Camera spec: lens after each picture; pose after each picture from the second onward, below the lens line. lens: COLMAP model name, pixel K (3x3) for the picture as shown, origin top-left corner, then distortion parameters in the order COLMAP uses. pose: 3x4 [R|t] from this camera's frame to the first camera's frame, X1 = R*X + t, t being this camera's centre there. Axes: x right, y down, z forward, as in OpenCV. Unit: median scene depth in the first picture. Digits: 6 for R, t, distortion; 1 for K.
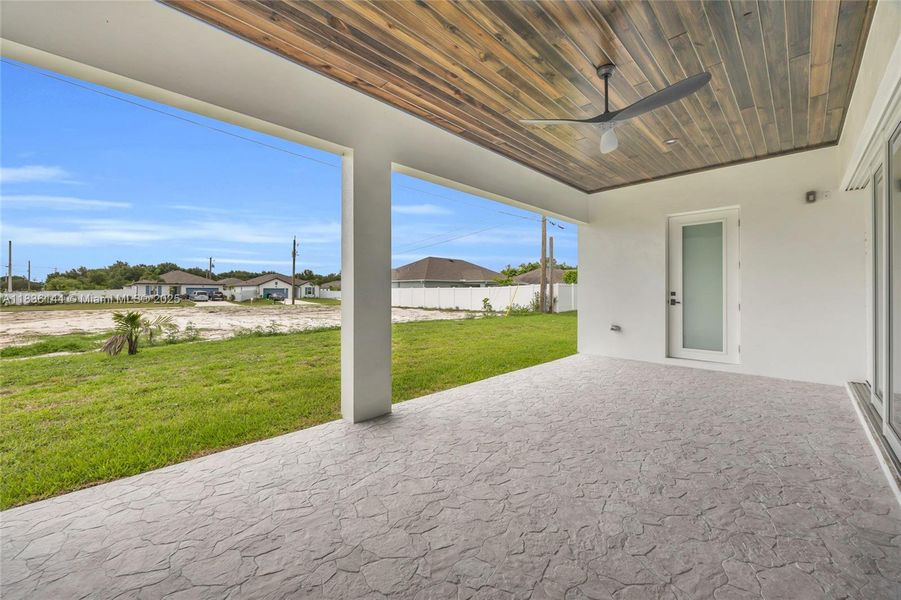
lens RADIAL K [[348.4, 0, 447.8], [0, 348.4, 296.6], [0, 0, 1]] dist [-0.001559, -0.000125]
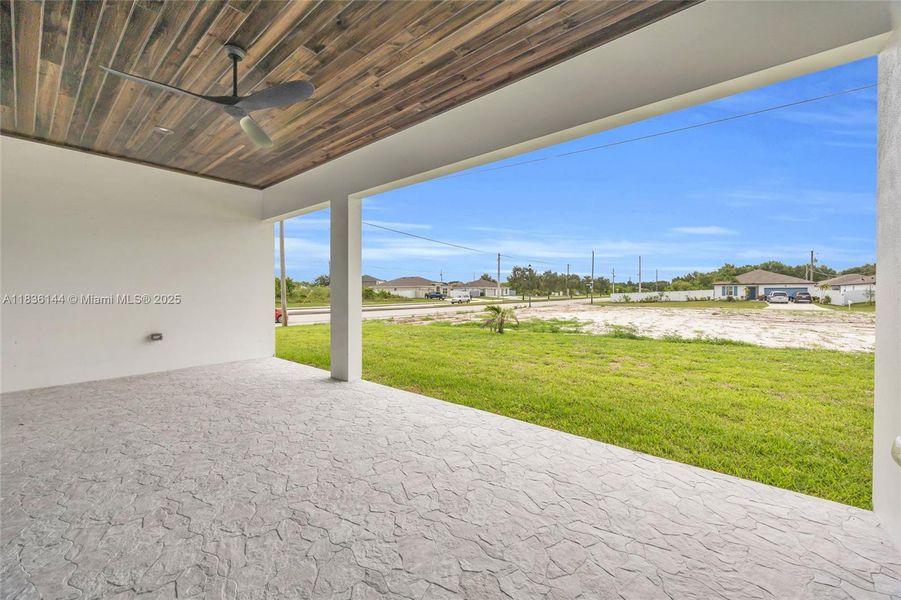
lens RADIAL K [[348.4, 0, 447.8], [0, 348.4, 296.6], [0, 0, 1]] dist [-0.001559, -0.000125]
pose [[0.104494, 0.012642, -0.994445, 0.079532], [-0.014394, 0.999834, 0.011198, -0.000958], [0.994421, 0.013144, 0.104658, 0.081265]]
